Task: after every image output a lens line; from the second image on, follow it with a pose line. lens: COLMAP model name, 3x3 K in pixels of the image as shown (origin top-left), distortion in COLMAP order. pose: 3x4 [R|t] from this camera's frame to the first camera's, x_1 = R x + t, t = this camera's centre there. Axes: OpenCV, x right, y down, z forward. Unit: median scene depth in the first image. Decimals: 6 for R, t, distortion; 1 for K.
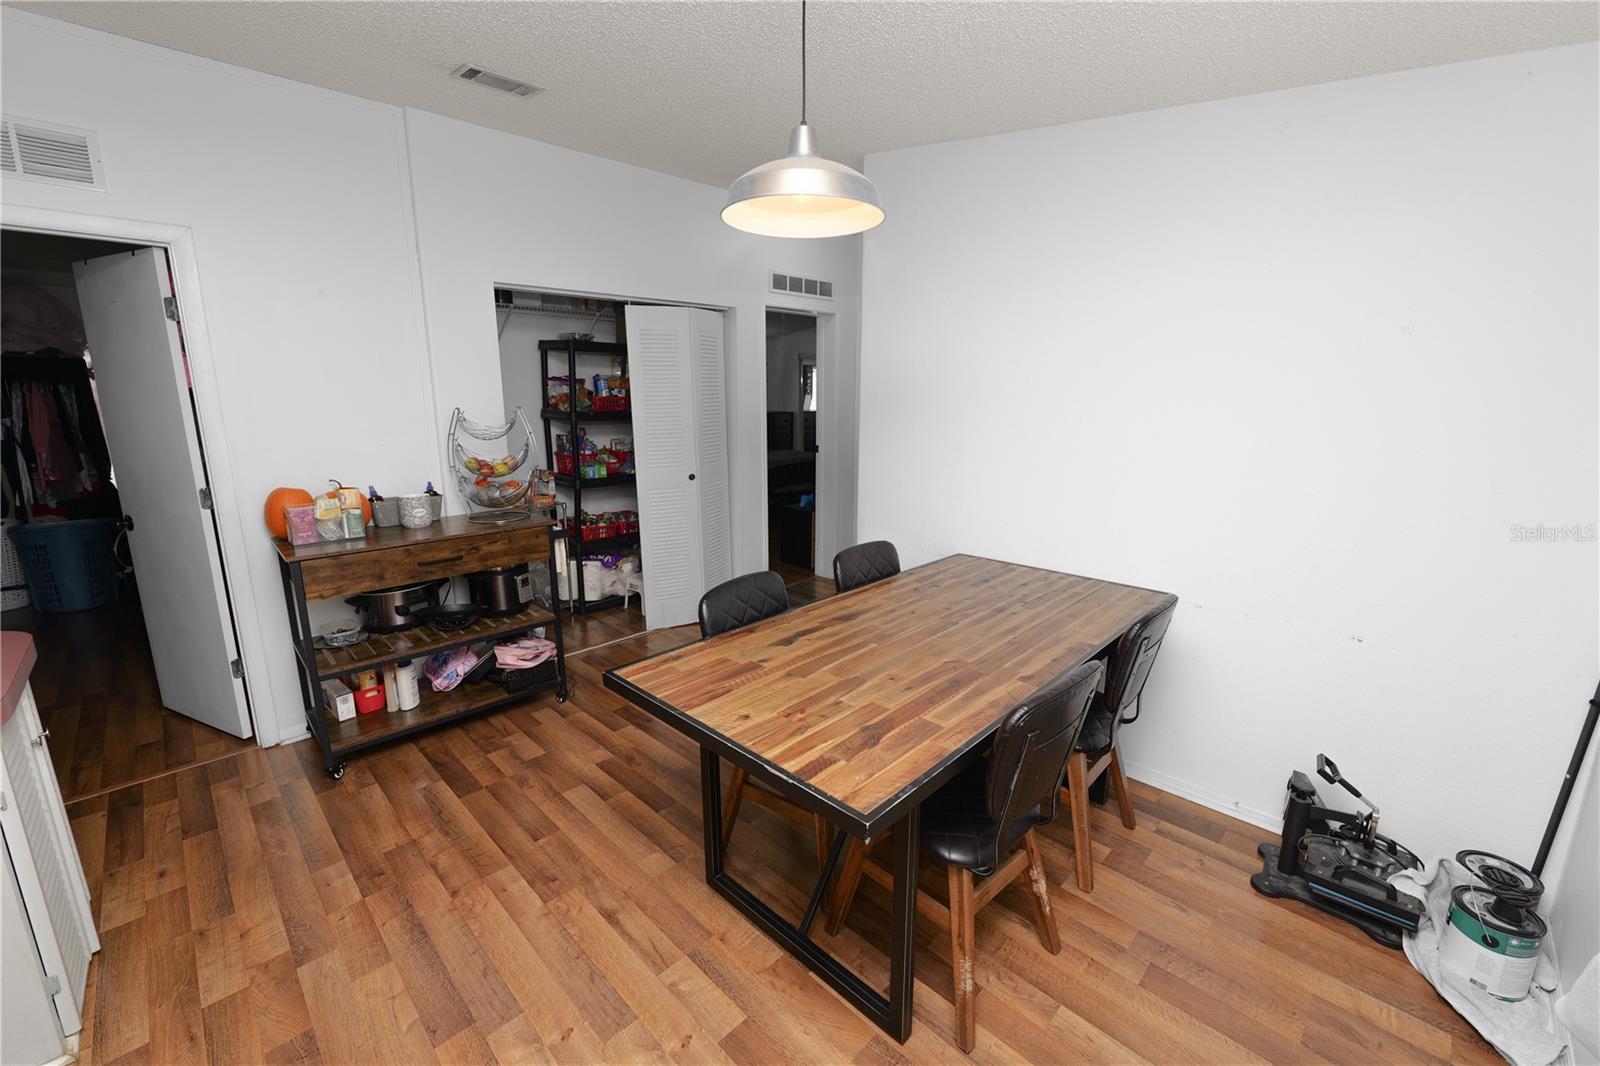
lens RADIAL K [[653.2, 0, 798.9], [0, 653.2, 529.9], [0, 0, 1]] dist [-0.012740, 0.001301]
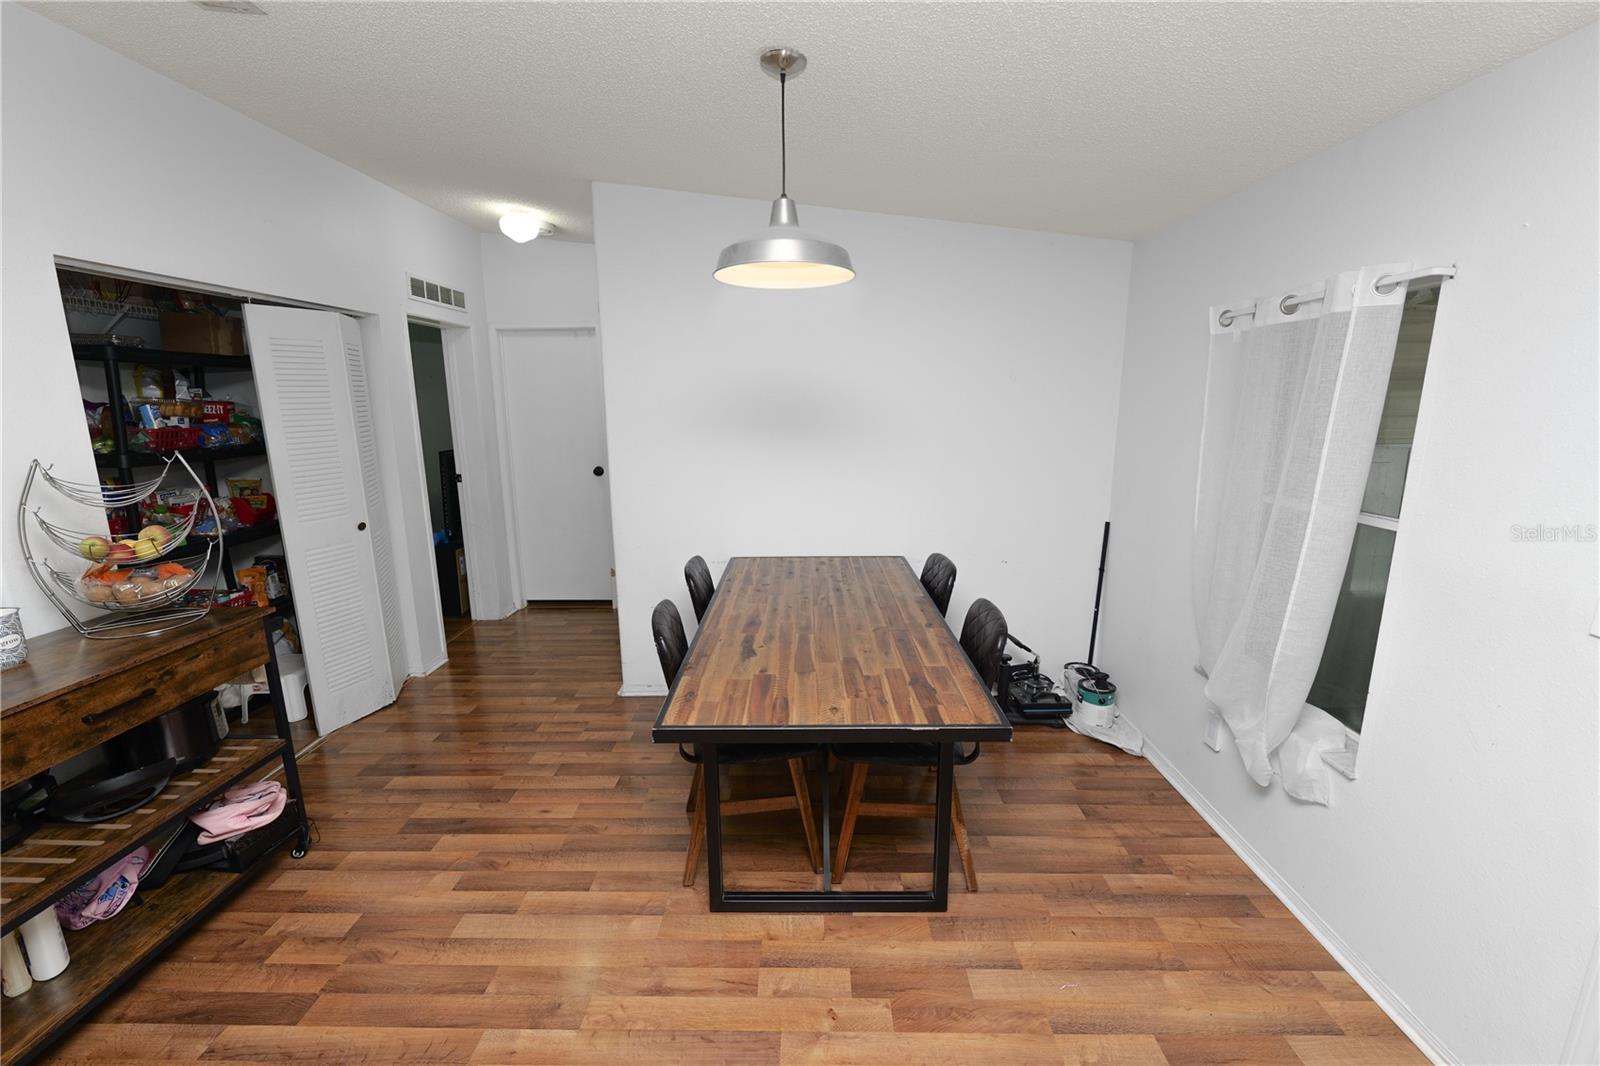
lens RADIAL K [[653.2, 0, 800.8], [0, 653.2, 532.1], [0, 0, 1]] dist [-0.012740, 0.001301]
pose [[0.718431, -0.142562, 0.680832, -0.586345], [0.150277, 0.987469, 0.048194, -0.058932], [-0.679171, 0.067689, 0.730852, 0.117882]]
